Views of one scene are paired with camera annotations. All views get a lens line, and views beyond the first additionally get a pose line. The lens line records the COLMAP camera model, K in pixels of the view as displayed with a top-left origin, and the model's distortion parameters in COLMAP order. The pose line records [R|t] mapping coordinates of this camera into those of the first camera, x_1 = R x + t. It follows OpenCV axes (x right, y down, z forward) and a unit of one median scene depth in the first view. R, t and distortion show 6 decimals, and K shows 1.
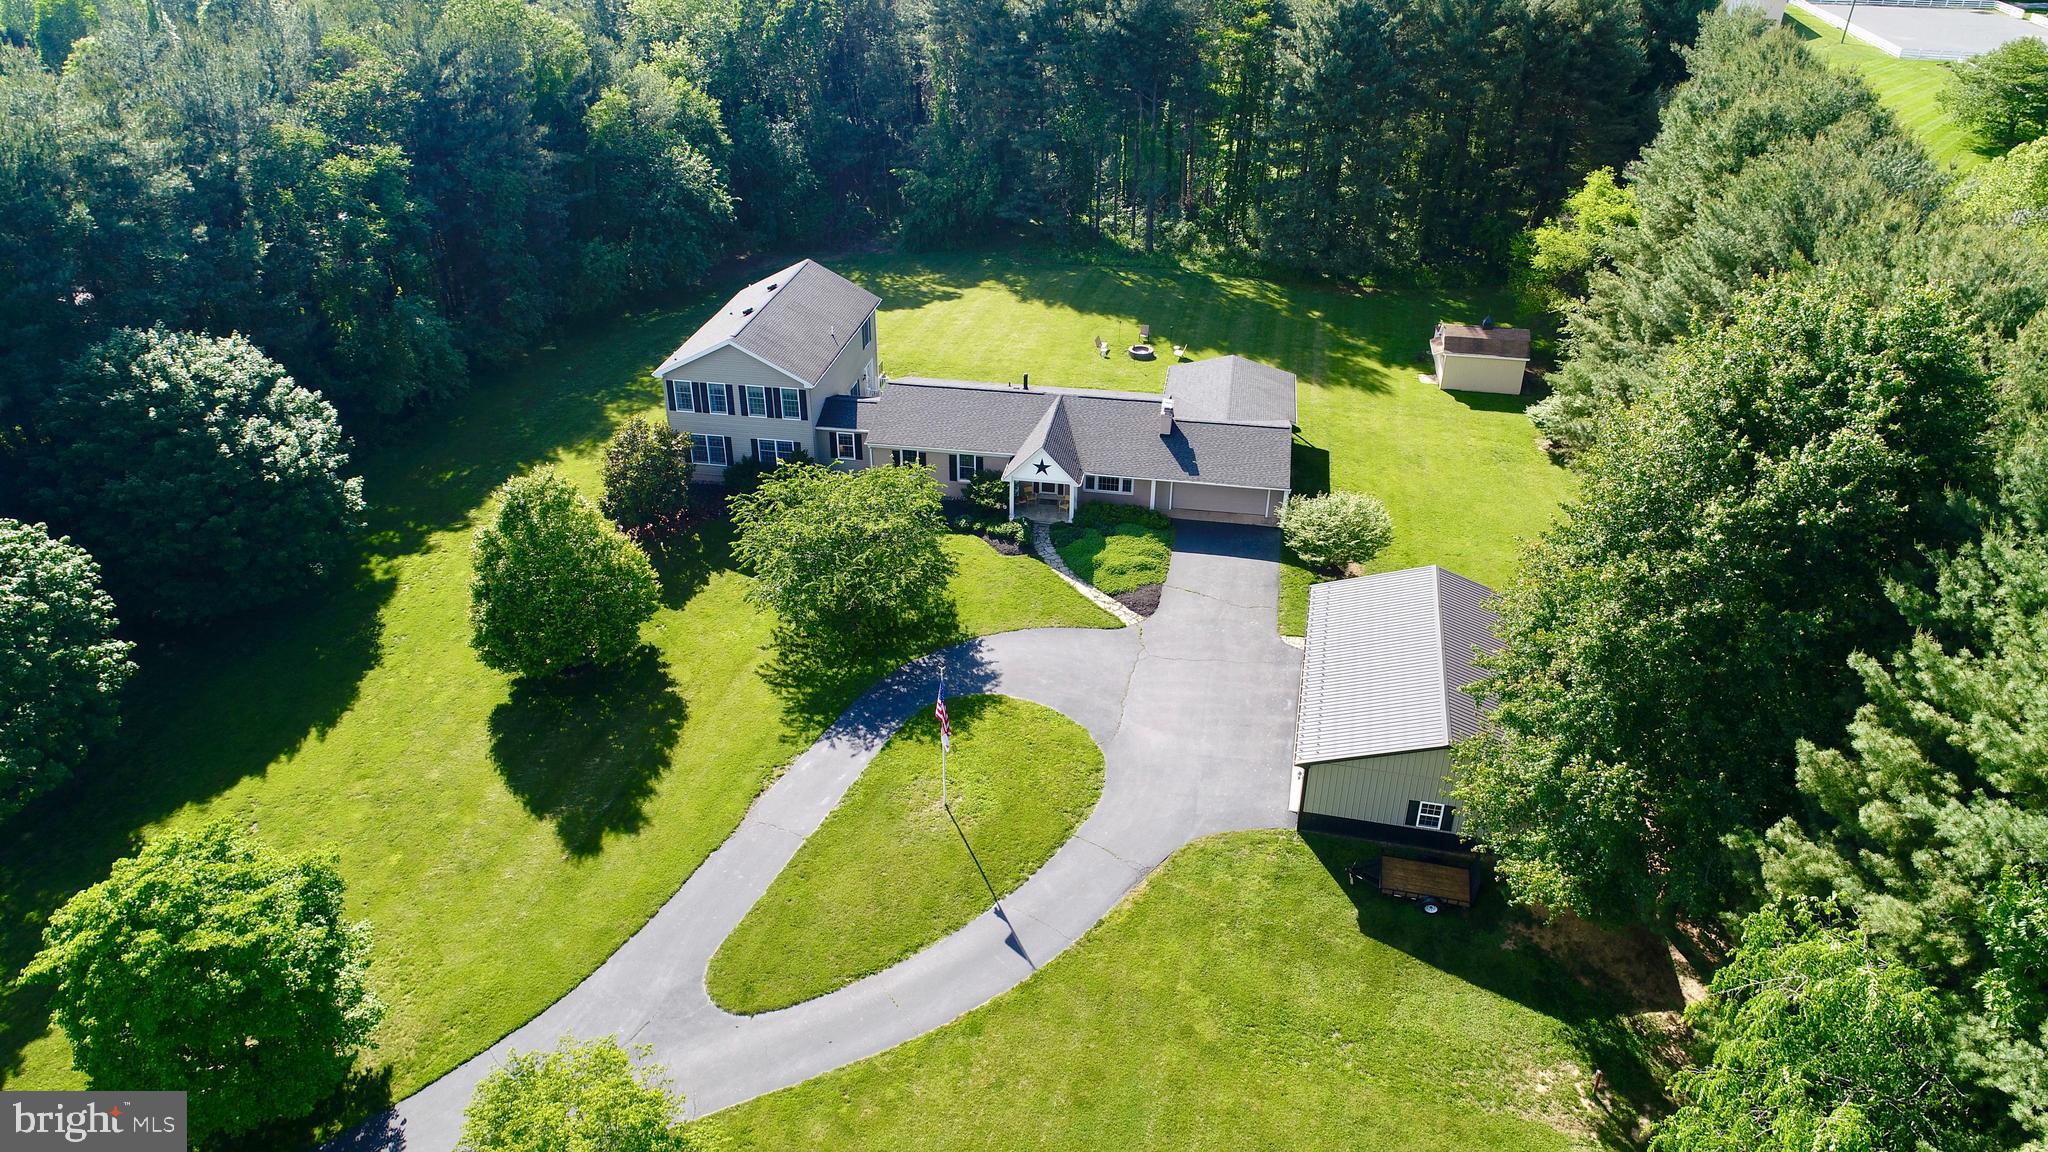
lens RADIAL K [[1367.7, 0, 1024.0], [0, 1367.7, 576.0], [0, 0, 1]] dist [-0.006921, 0.002068]
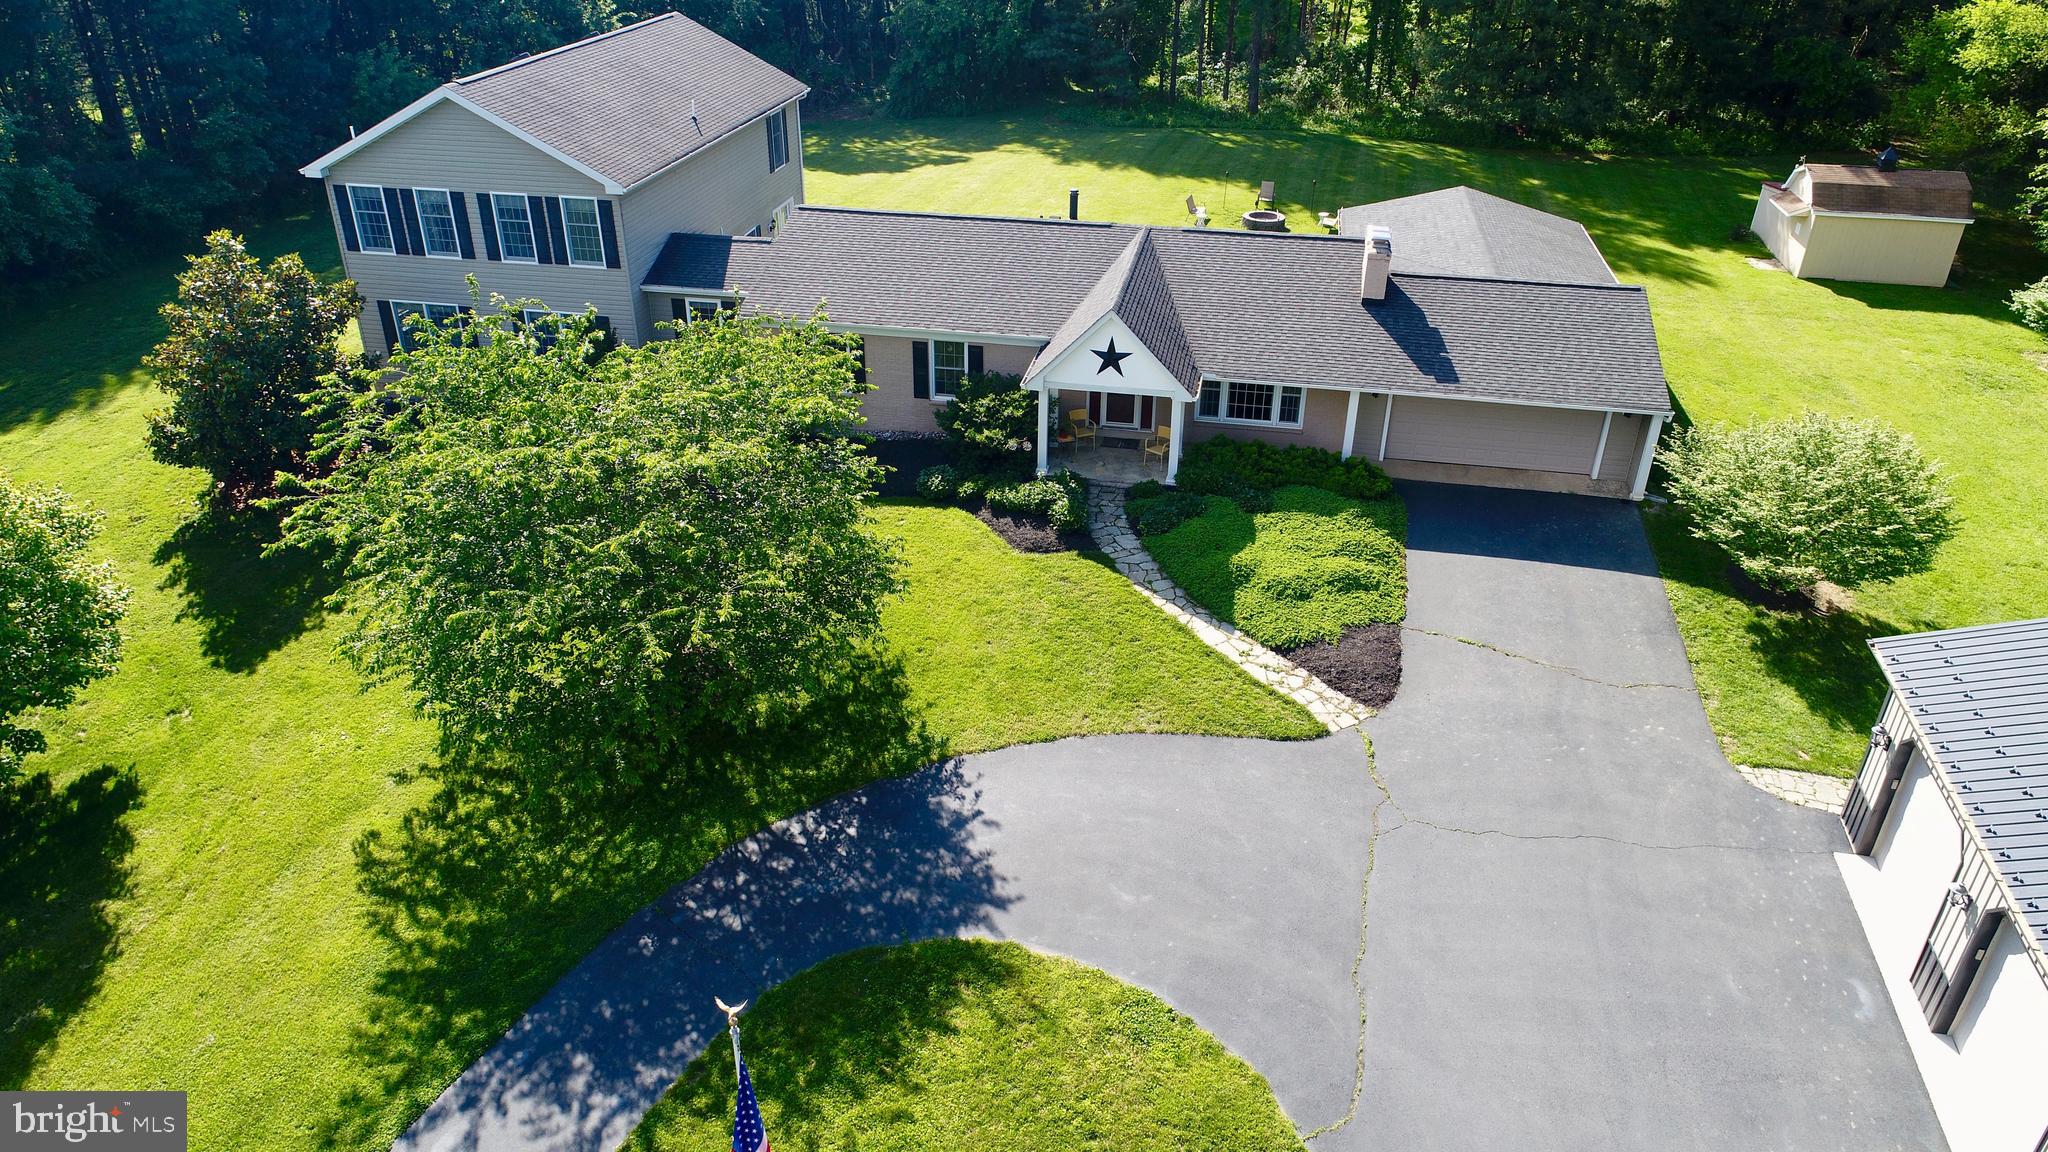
lens RADIAL K [[1367.7, 0, 1024.0], [0, 1367.7, 576.0], [0, 0, 1]] dist [-0.006921, 0.002068]
pose [[0.999683, 0.013325, -0.021372, -0.004882], [-0.013560, 0.999848, -0.010926, -0.002625], [0.021223, 0.011212, 0.999712, 0.544683]]
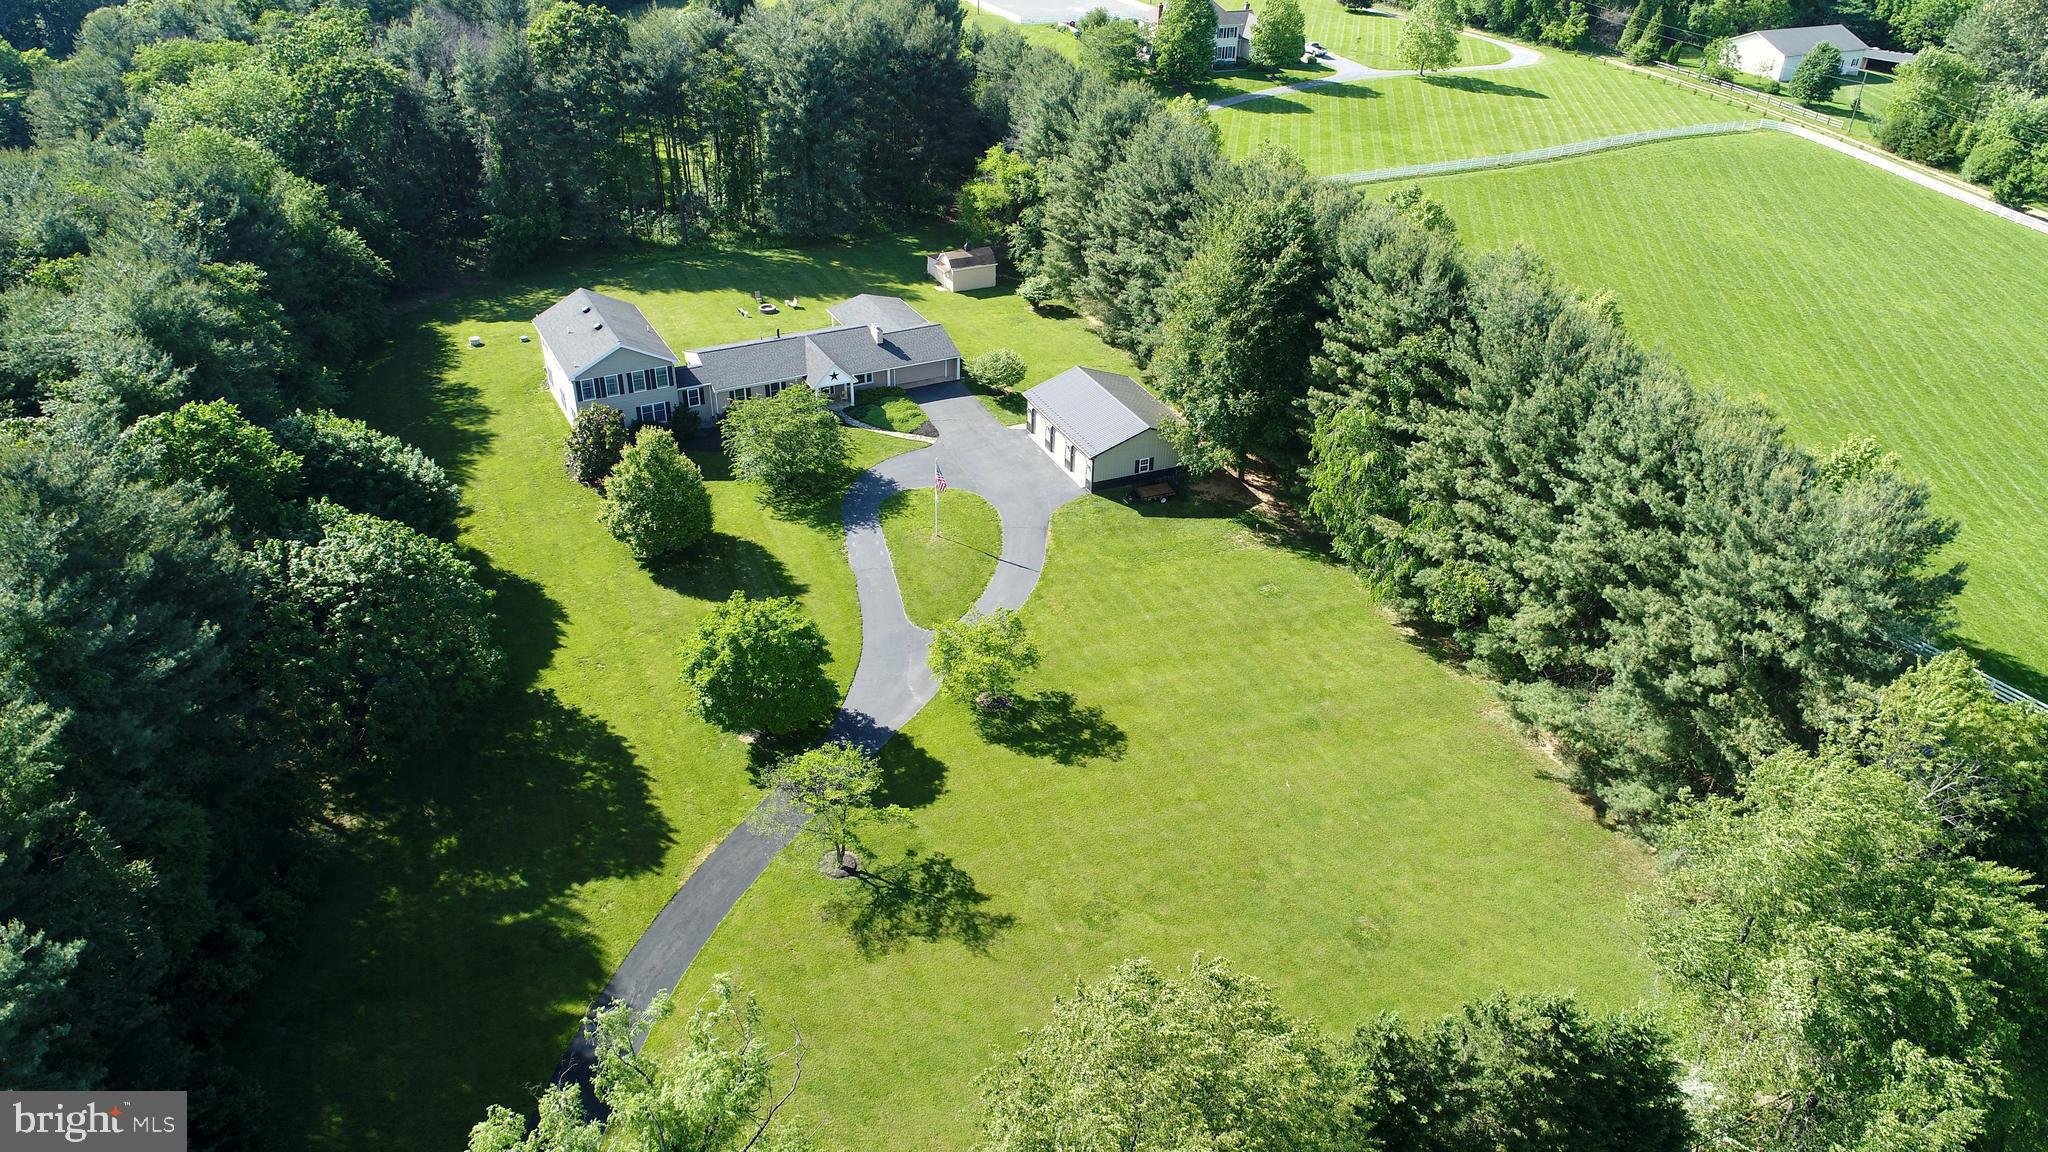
lens RADIAL K [[1374.1, 0, 1027.0], [0, 1374.1, 564.8], [0, 0, 1]] dist [-0.001315, -0.001607]
pose [[0.800226, -0.299870, 0.519342, -0.731324], [0.285280, 0.952091, 0.110169, 0.022202], [-0.527497, 0.059997, 0.847436, -0.529215]]
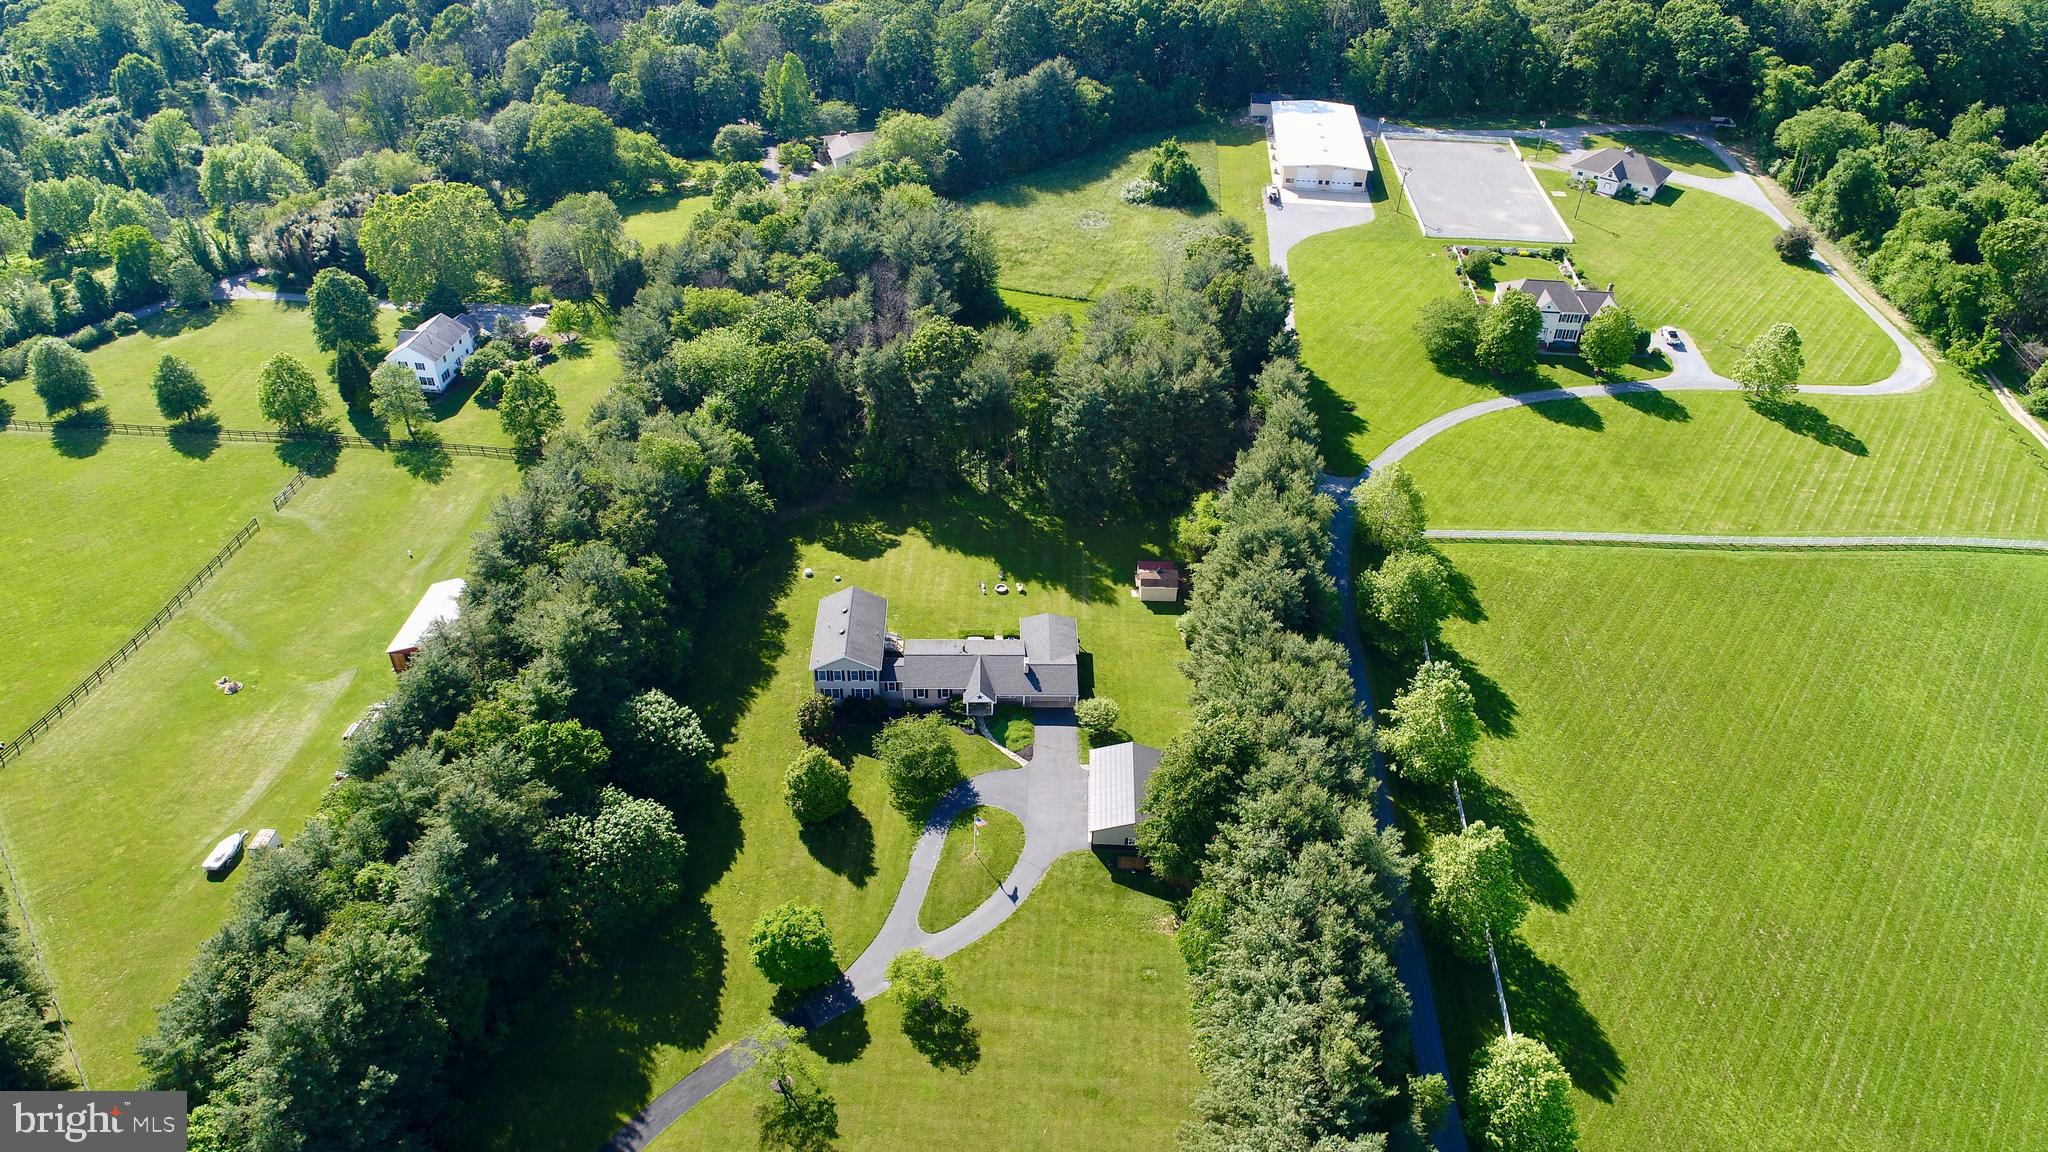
lens RADIAL K [[1359.5, 0, 1024.0], [0, 1359.5, 576.0], [0, 0, 1]] dist [-0.002081, -0.001175]
pose [[0.983593, -0.096004, 0.152732, -0.259871], [0.075241, 0.987798, 0.136359, -0.617941], [-0.163960, -0.122630, 0.978815, -1.378364]]
